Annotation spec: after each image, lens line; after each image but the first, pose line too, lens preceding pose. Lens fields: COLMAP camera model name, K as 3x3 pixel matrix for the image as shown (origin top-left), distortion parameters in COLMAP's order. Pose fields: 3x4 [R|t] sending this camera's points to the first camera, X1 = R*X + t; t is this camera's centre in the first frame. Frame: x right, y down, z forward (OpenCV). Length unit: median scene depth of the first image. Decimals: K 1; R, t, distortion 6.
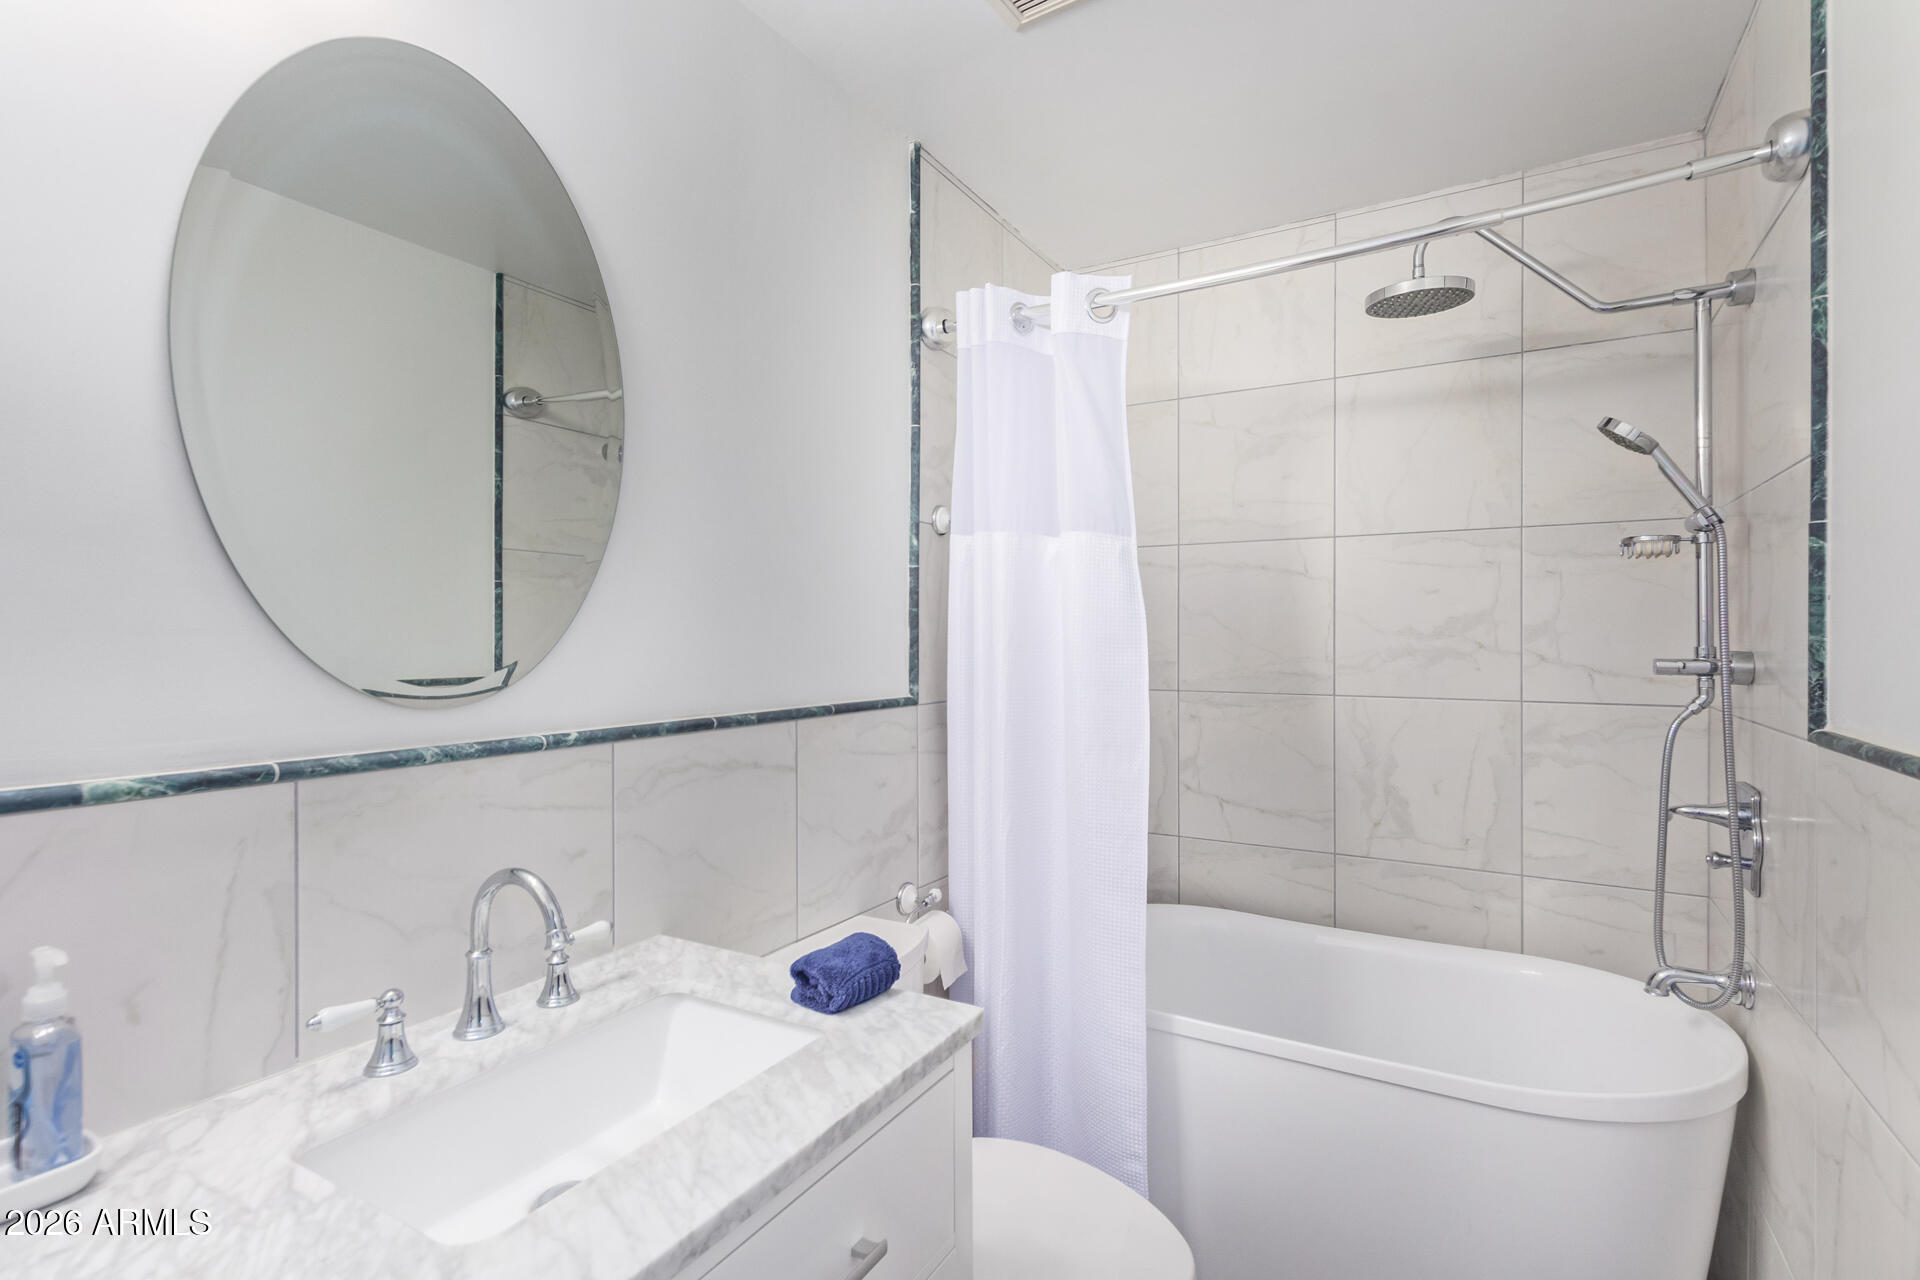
lens RADIAL K [[921.6, 0, 969.1], [0, 921.6, 638.3], [0, 0, 1]] dist [0.004064, -0.006840]
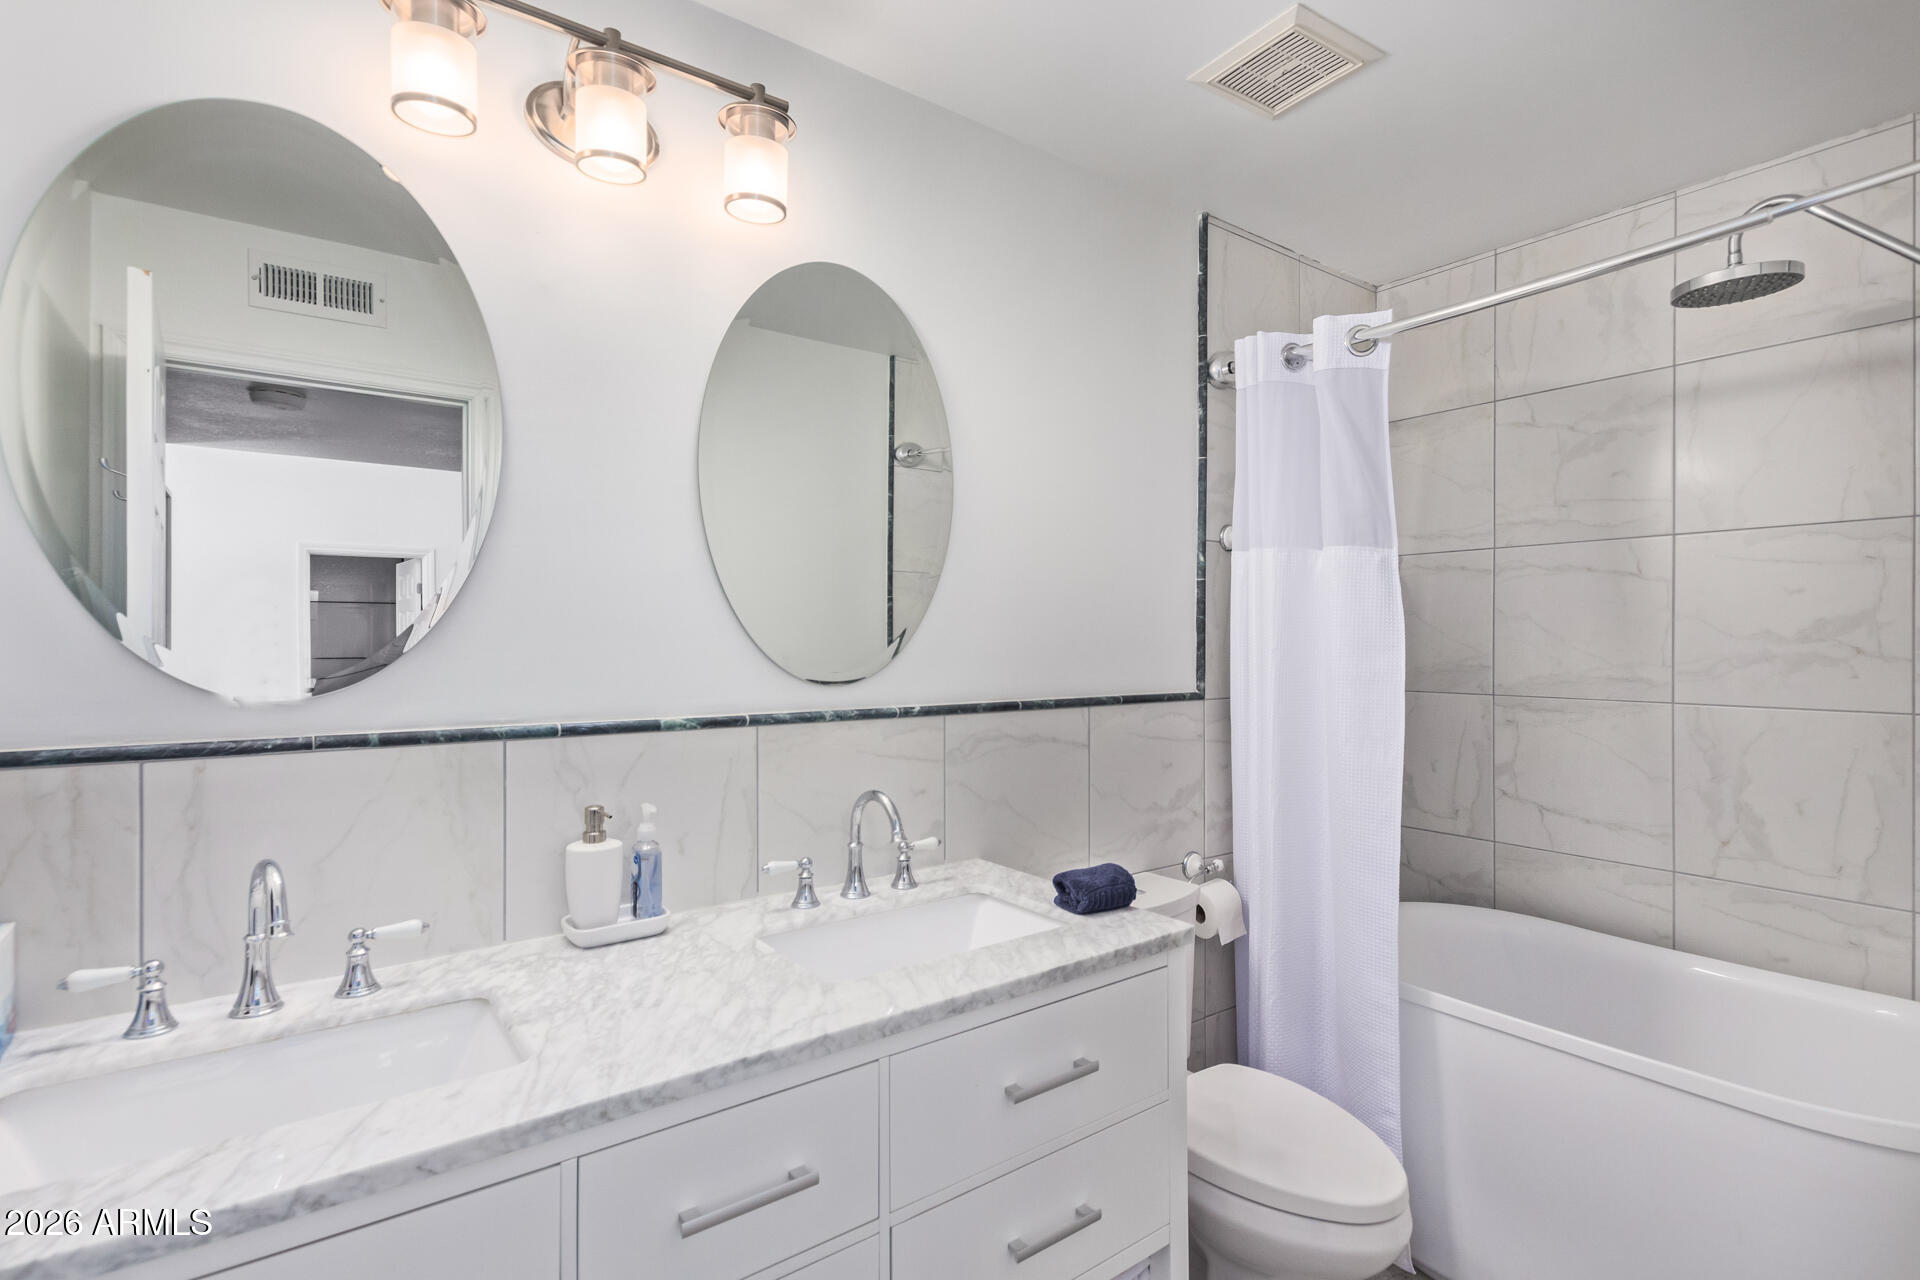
lens RADIAL K [[912.3, 0, 957.5], [0, 912.3, 643.2], [0, 0, 1]] dist [-0.022592, -0.000148]
pose [[0.914020, 0.001907, -0.405664, 0.141286], [-0.001586, 0.999998, 0.001128, 0.001156], [0.405665, -0.000387, 0.914022, -0.188953]]
